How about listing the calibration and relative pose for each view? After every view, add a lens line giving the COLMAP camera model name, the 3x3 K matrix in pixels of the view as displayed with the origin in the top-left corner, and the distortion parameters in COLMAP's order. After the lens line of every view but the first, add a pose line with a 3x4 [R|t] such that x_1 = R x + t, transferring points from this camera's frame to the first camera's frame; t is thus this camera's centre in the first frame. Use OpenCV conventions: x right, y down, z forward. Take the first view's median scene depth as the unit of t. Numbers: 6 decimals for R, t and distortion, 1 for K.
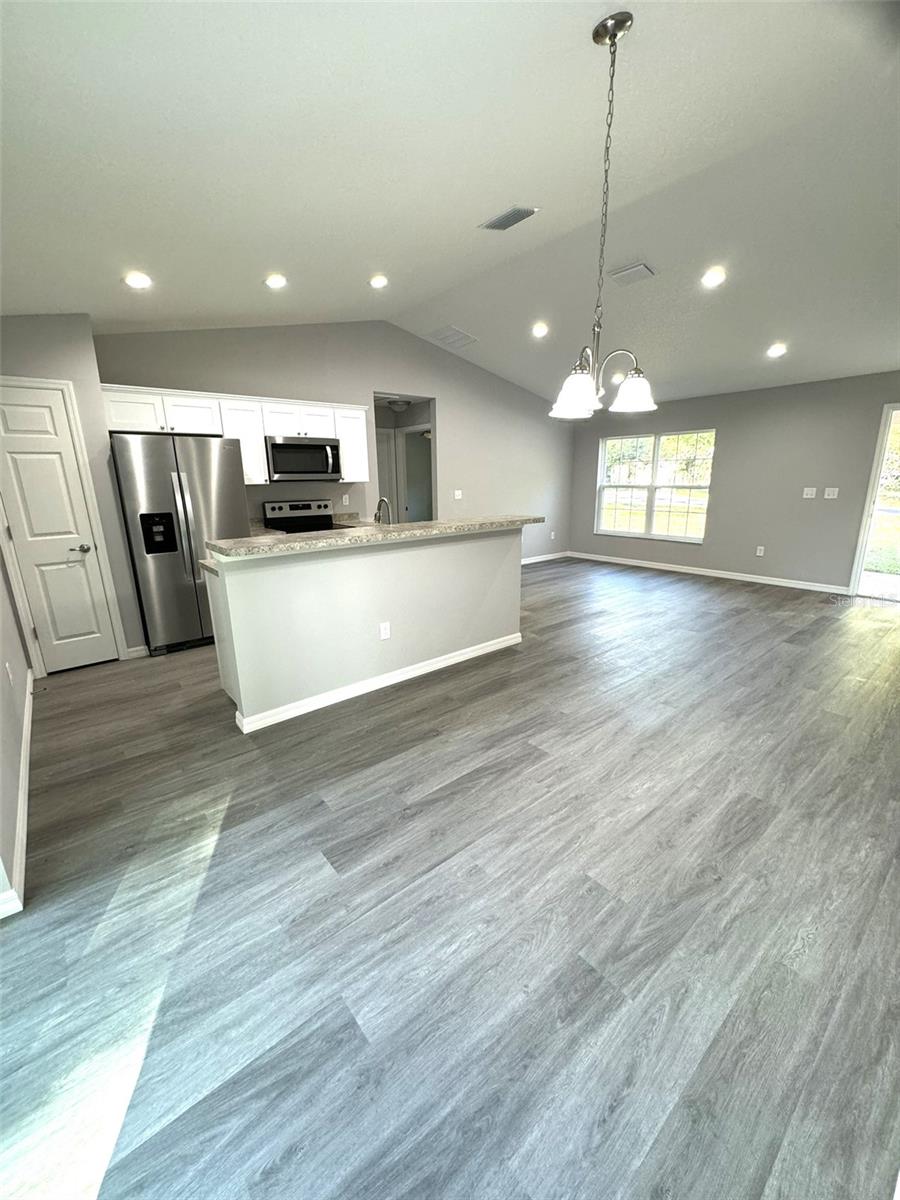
lens RADIAL K [[484.1, 0, 454.7], [0, 484.1, 603.0], [0, 0, 1]] dist [0.003197, -0.000111]
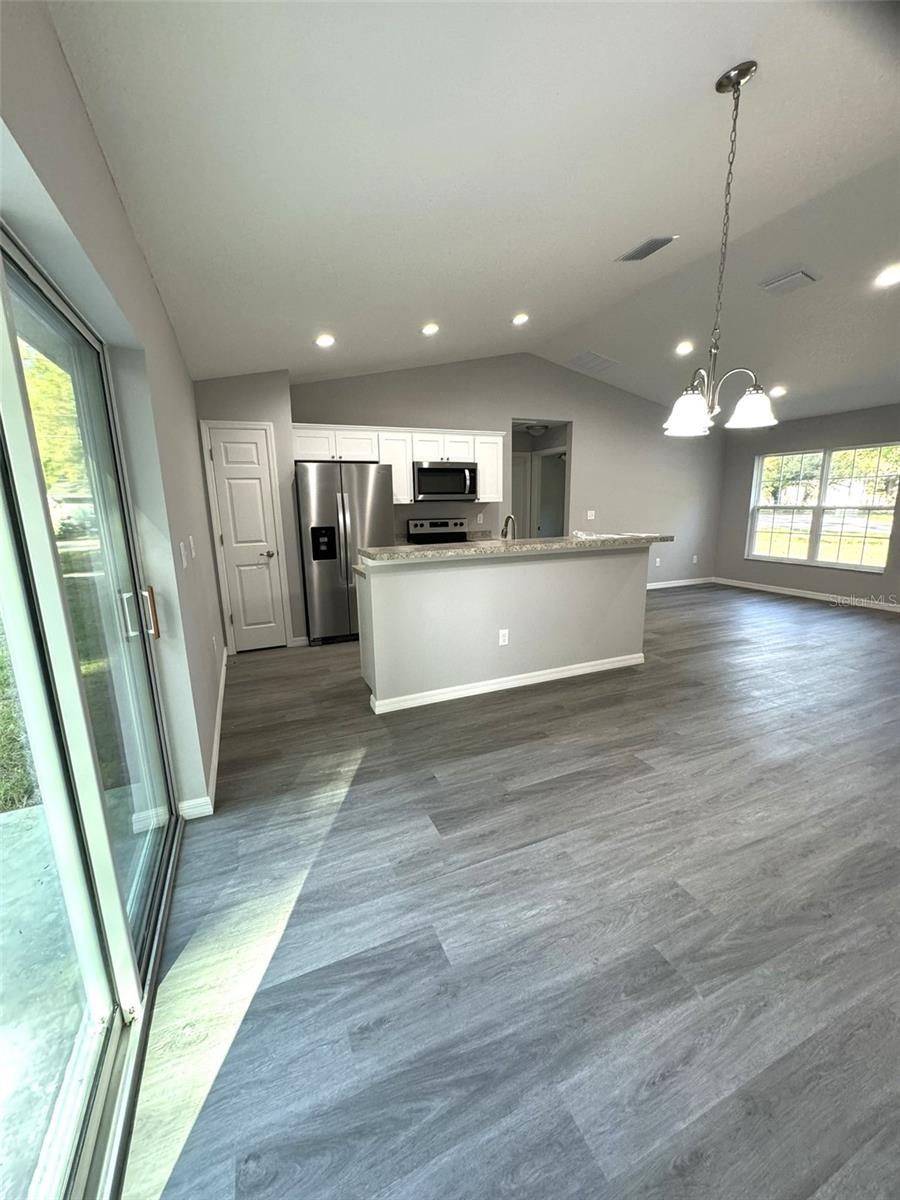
lens RADIAL K [[484.1, 0, 454.7], [0, 484.1, 603.0], [0, 0, 1]] dist [0.003197, -0.000111]
pose [[0.960878, 0.055462, -0.271362, 0.050778], [-0.067517, 0.997094, -0.035285, 0.034465], [0.268616, 0.052227, 0.961830, -0.085511]]
